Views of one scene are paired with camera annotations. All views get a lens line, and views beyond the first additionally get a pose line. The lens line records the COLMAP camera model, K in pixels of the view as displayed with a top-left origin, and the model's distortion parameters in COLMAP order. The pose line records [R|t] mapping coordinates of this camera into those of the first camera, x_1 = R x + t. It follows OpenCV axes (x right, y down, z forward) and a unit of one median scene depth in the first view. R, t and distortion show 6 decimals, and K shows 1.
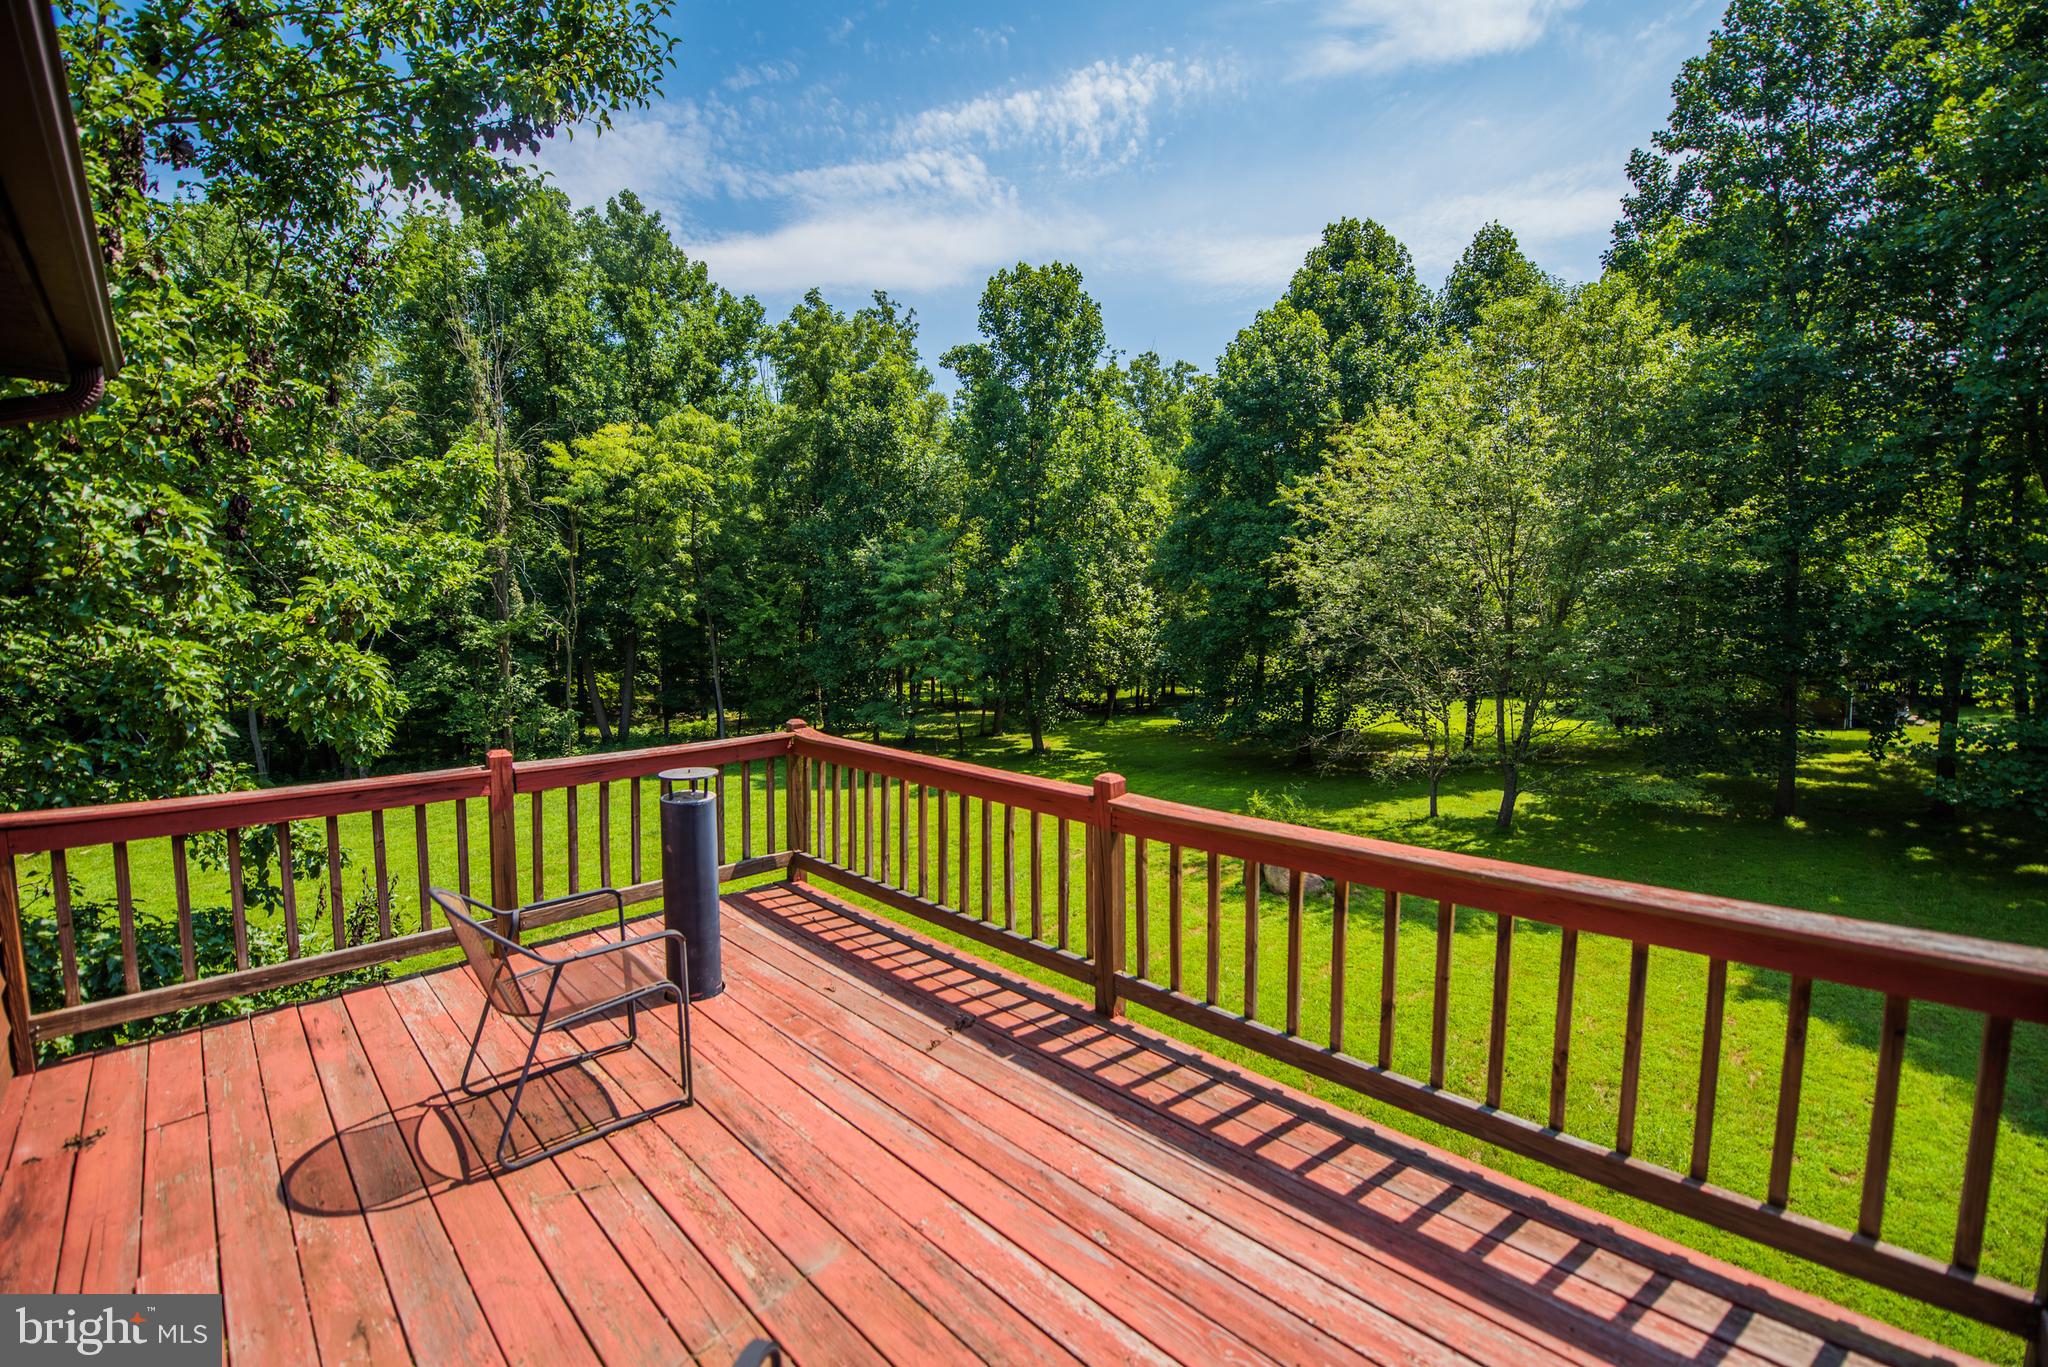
lens RADIAL K [[850.4, 0, 1022.9], [0, 850.4, 682.7], [0, 0, 1]] dist [-0.001432, -0.004797]
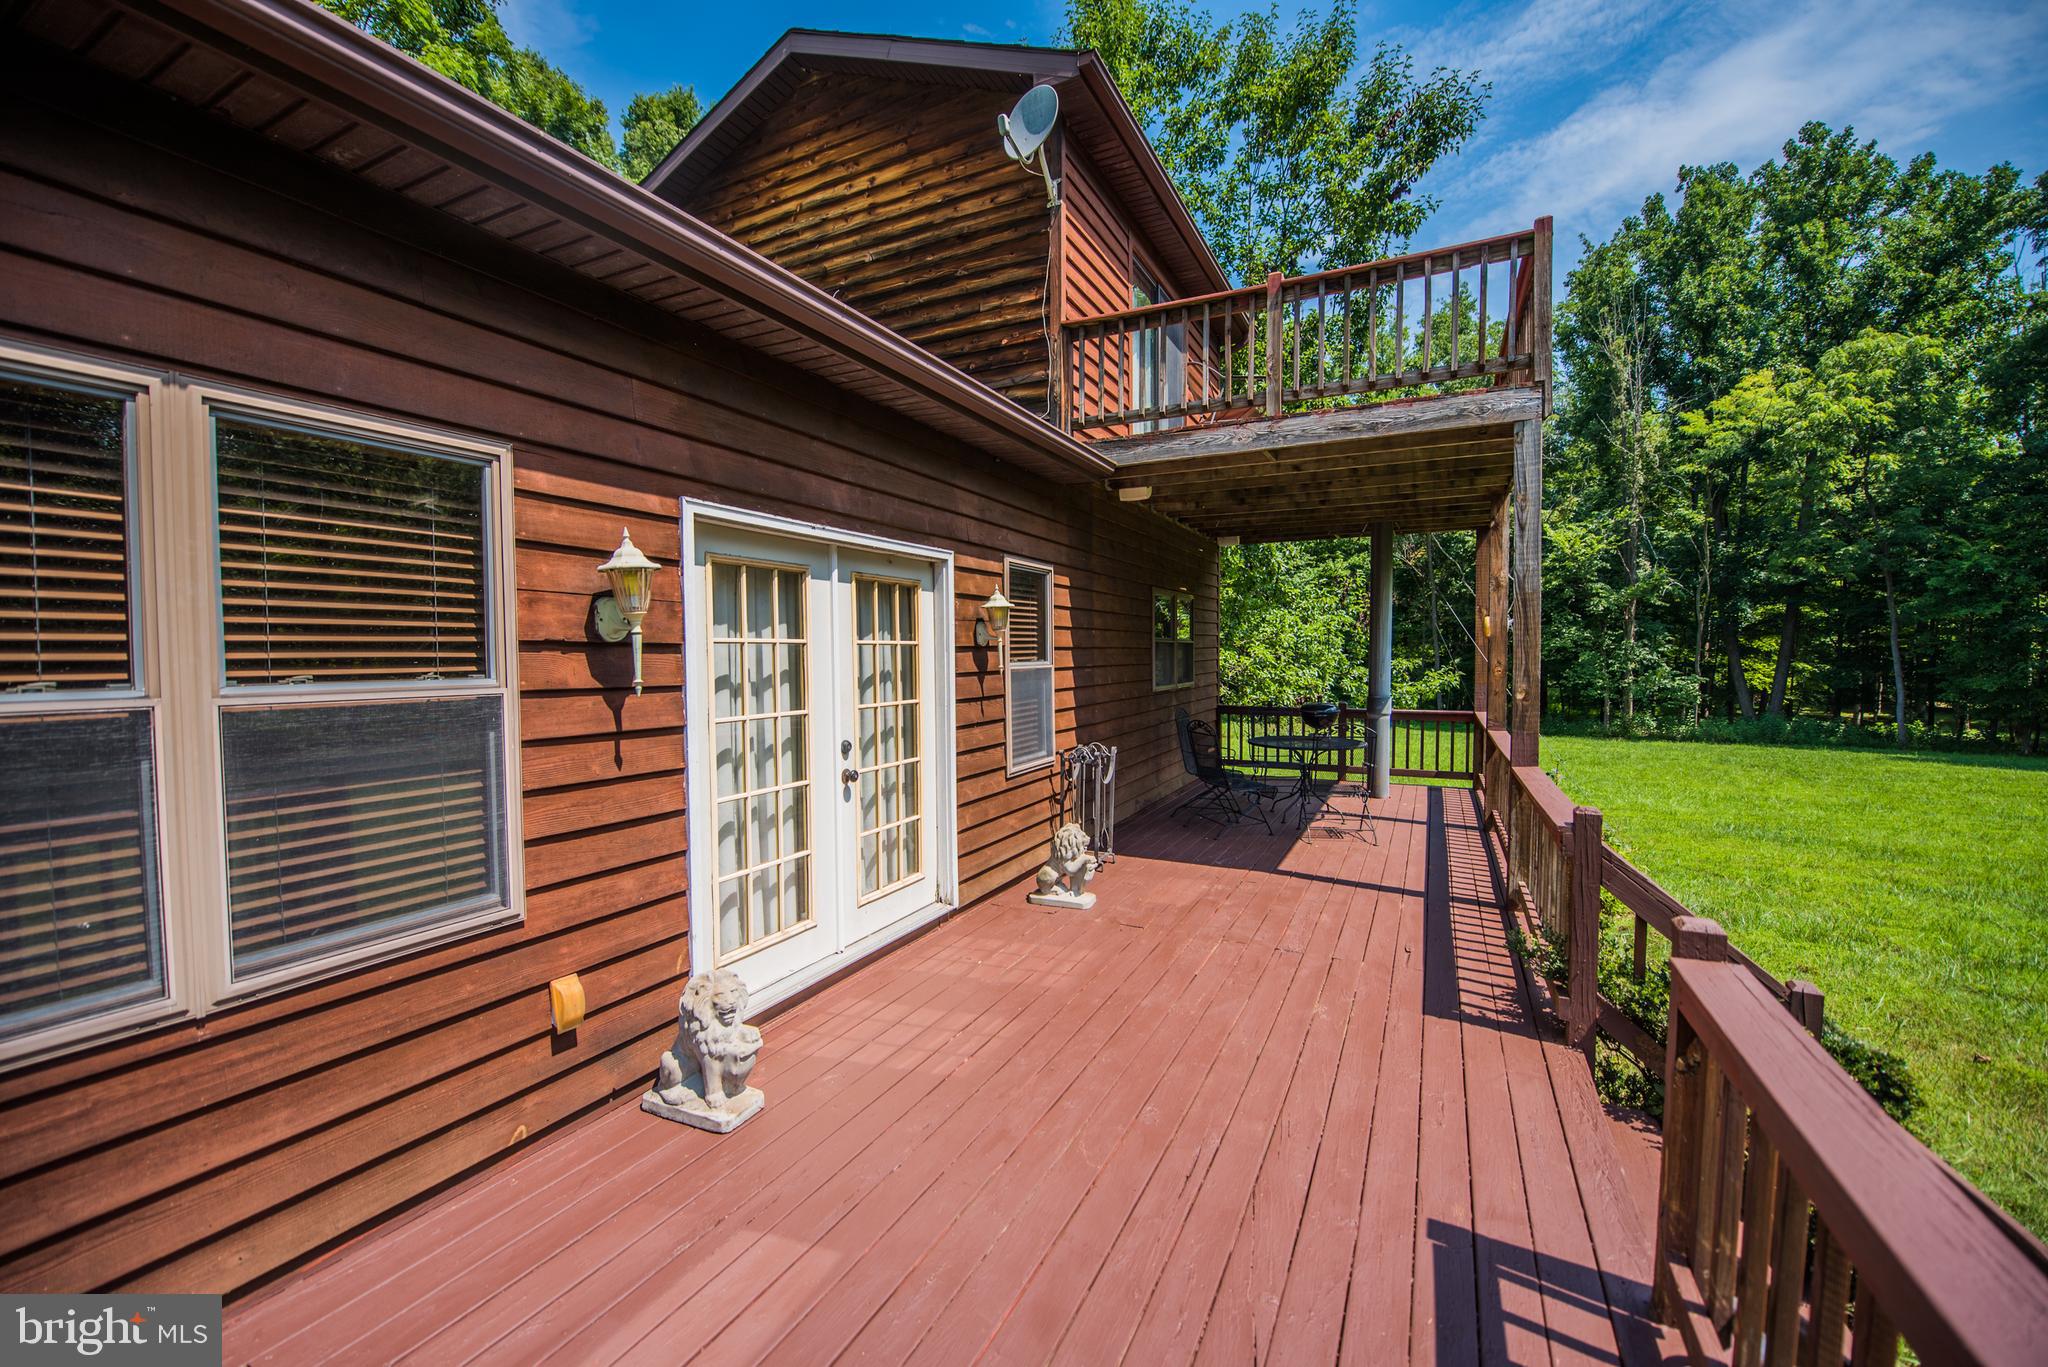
lens RADIAL K [[828.0, 0, 1006.2], [0, 828.0, 682.7], [0, 0, 1]] dist [-0.014466, 0.001052]
pose [[0.293042, 0.033305, -0.955519, 0.160708], [-0.070222, 0.997444, 0.013231, 0.087916], [0.953517, 0.063221, 0.294632, -0.063859]]
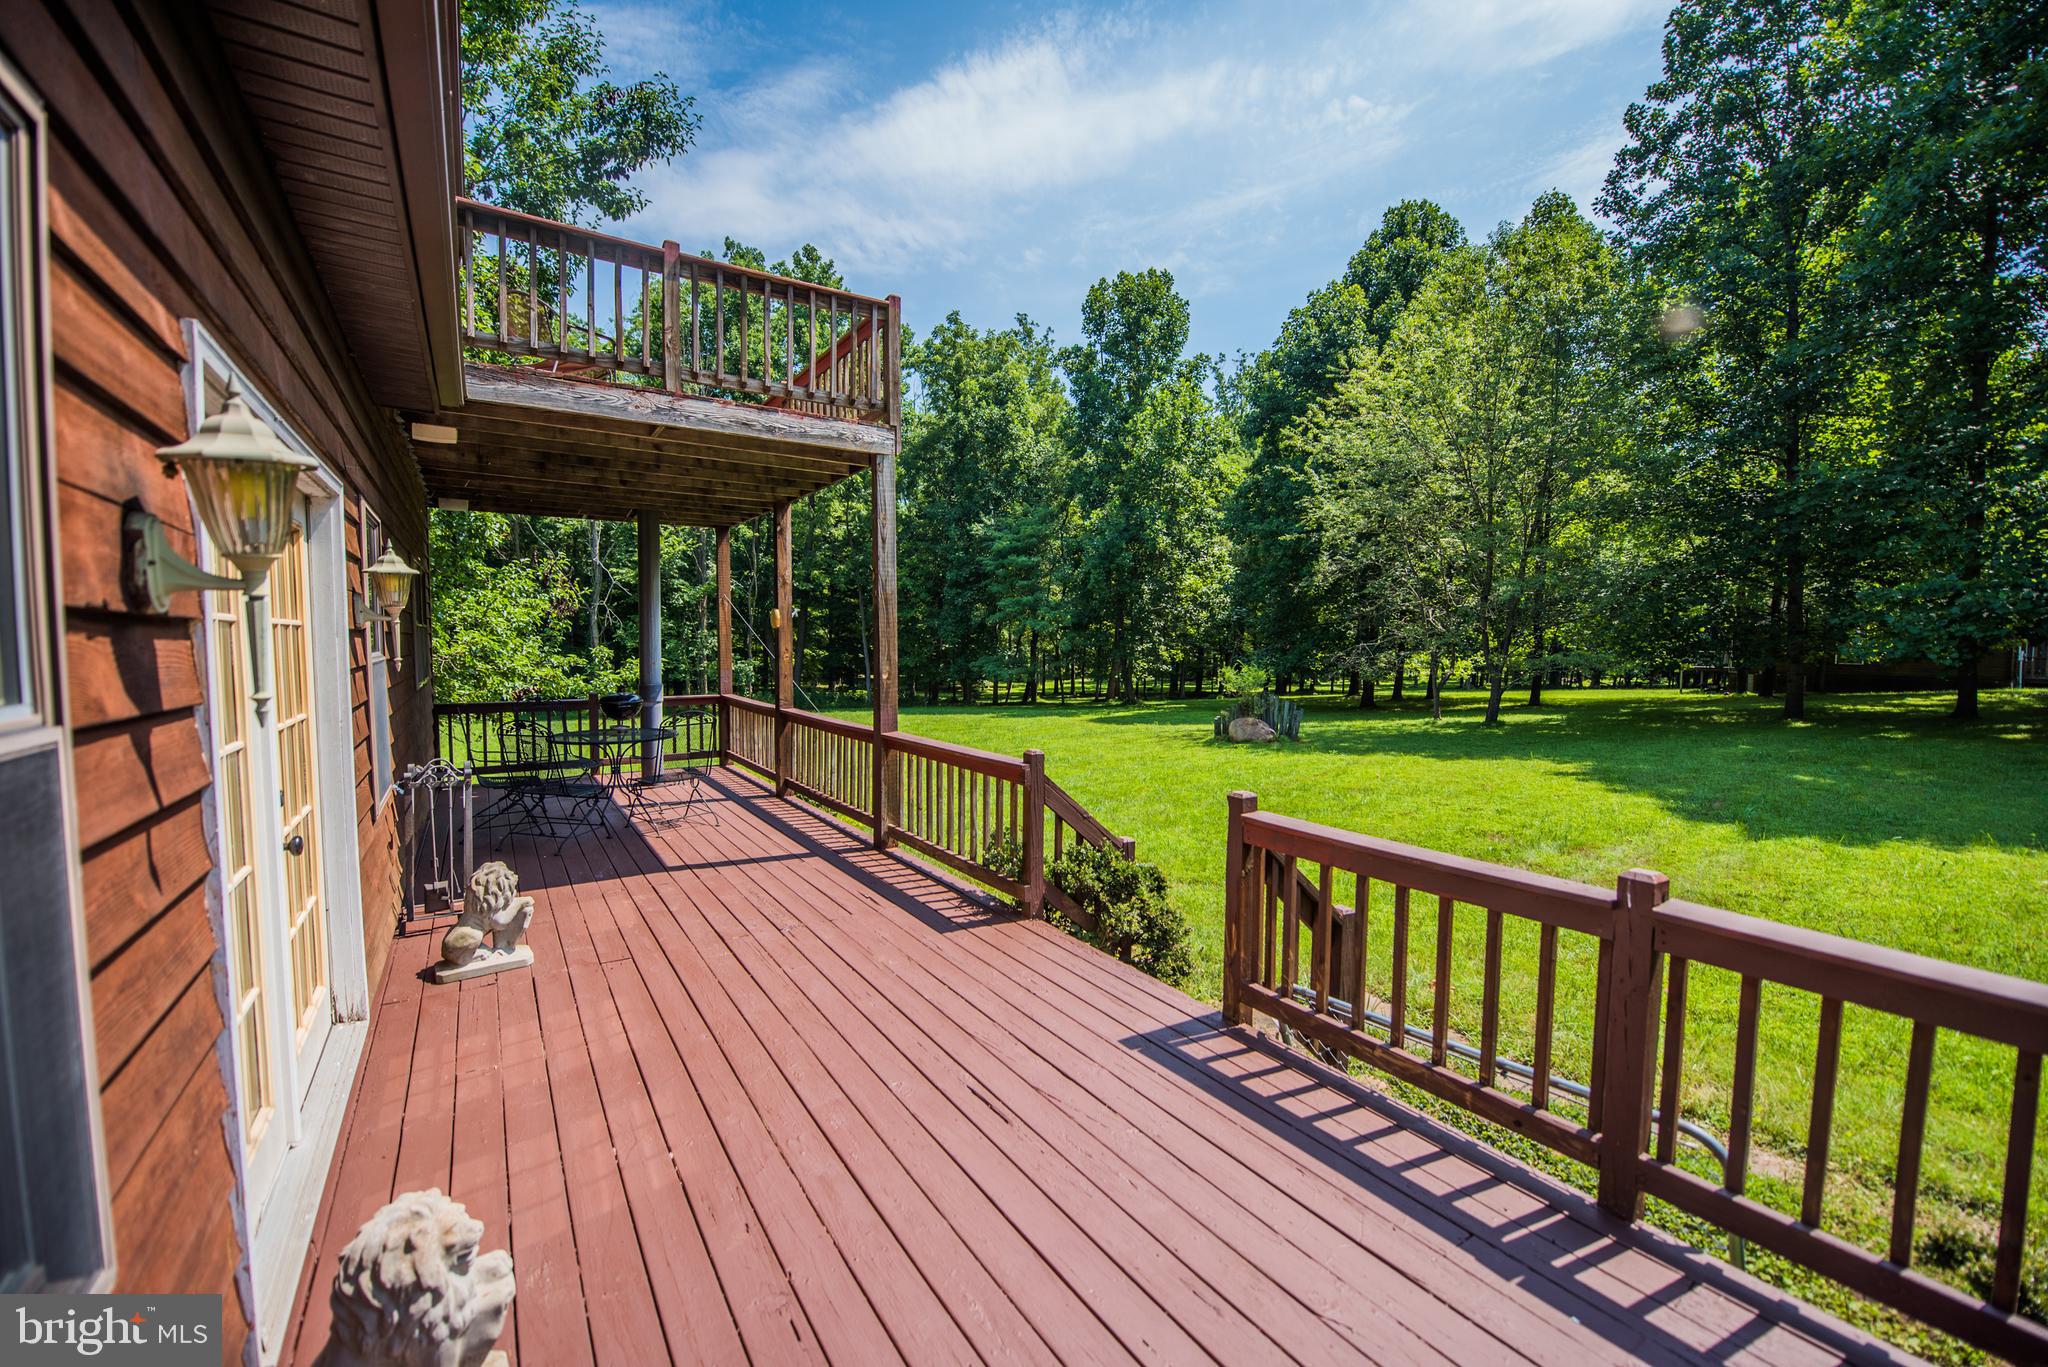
lens RADIAL K [[828.0, 0, 1020.7], [0, 828.0, 689.1], [0, 0, 1]] dist [-0.014466, 0.001052]
pose [[0.976324, 0.016000, -0.215721, 0.118187], [-0.020098, 0.999657, -0.016816, 0.090940], [0.215378, 0.020753, 0.976310, -0.102990]]
